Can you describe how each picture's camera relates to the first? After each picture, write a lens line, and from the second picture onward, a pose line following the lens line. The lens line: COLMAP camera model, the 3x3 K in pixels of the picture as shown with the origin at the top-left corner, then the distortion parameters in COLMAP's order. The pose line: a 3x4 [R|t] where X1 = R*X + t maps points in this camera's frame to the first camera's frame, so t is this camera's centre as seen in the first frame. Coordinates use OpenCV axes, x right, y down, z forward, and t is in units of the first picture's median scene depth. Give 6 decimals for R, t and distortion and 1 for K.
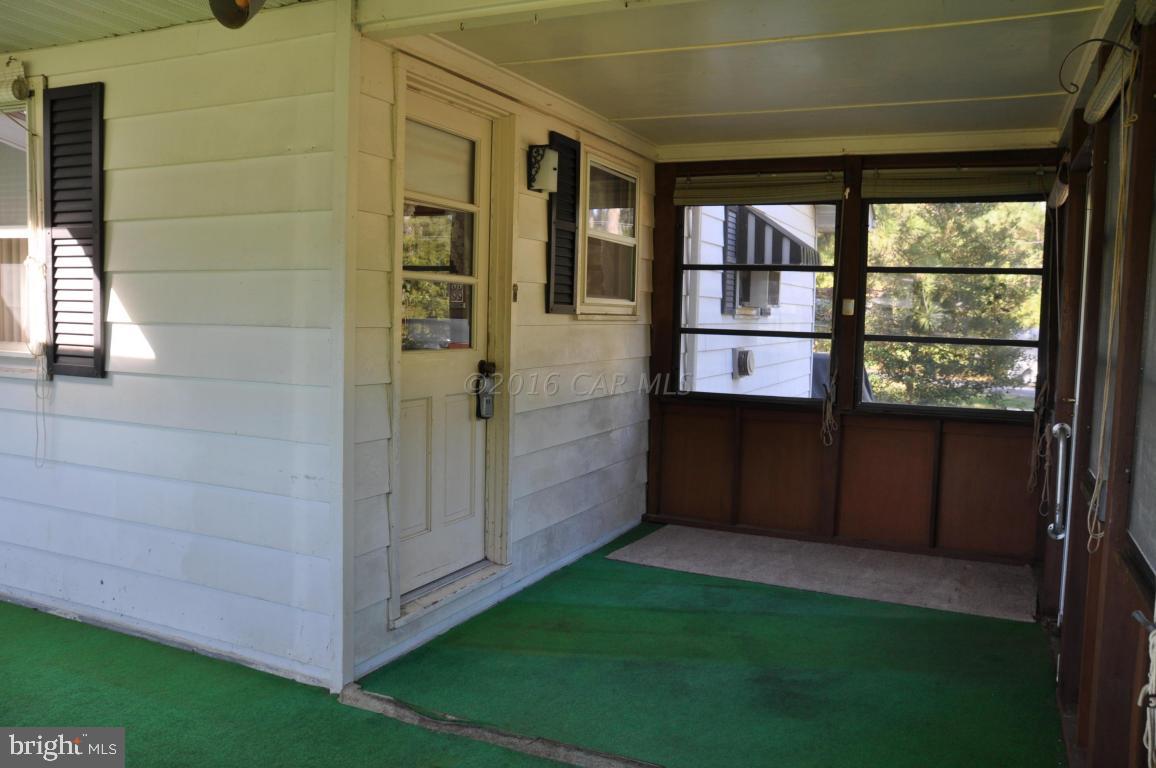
lens RADIAL K [[911.9, 0, 578.0], [0, 911.9, 384.0], [0, 0, 1]] dist [-0.151021, 0.150210]
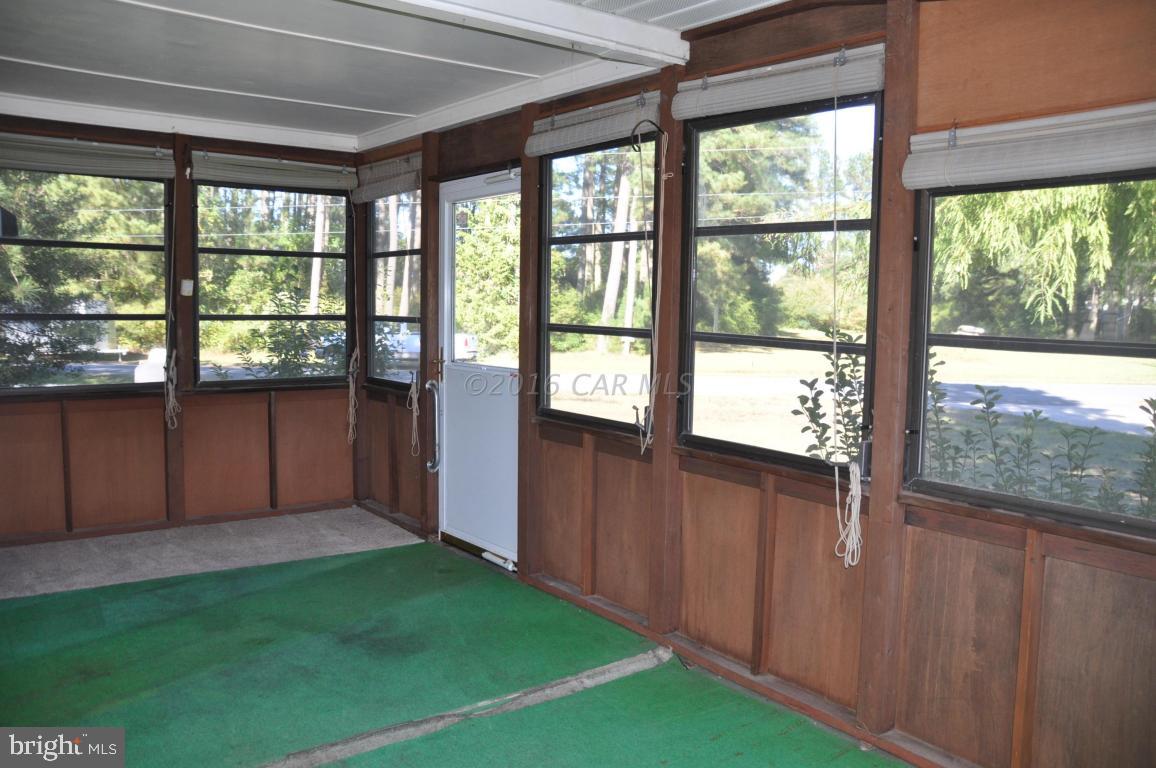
lens RADIAL K [[911.9, 0, 578.0], [0, 911.9, 384.0], [0, 0, 1]] dist [-0.151021, 0.150210]
pose [[0.468709, -0.091780, 0.878572, -0.407983], [0.062929, 0.995530, 0.070426, -0.023300], [-0.881108, 0.022278, 0.472390, 0.169201]]
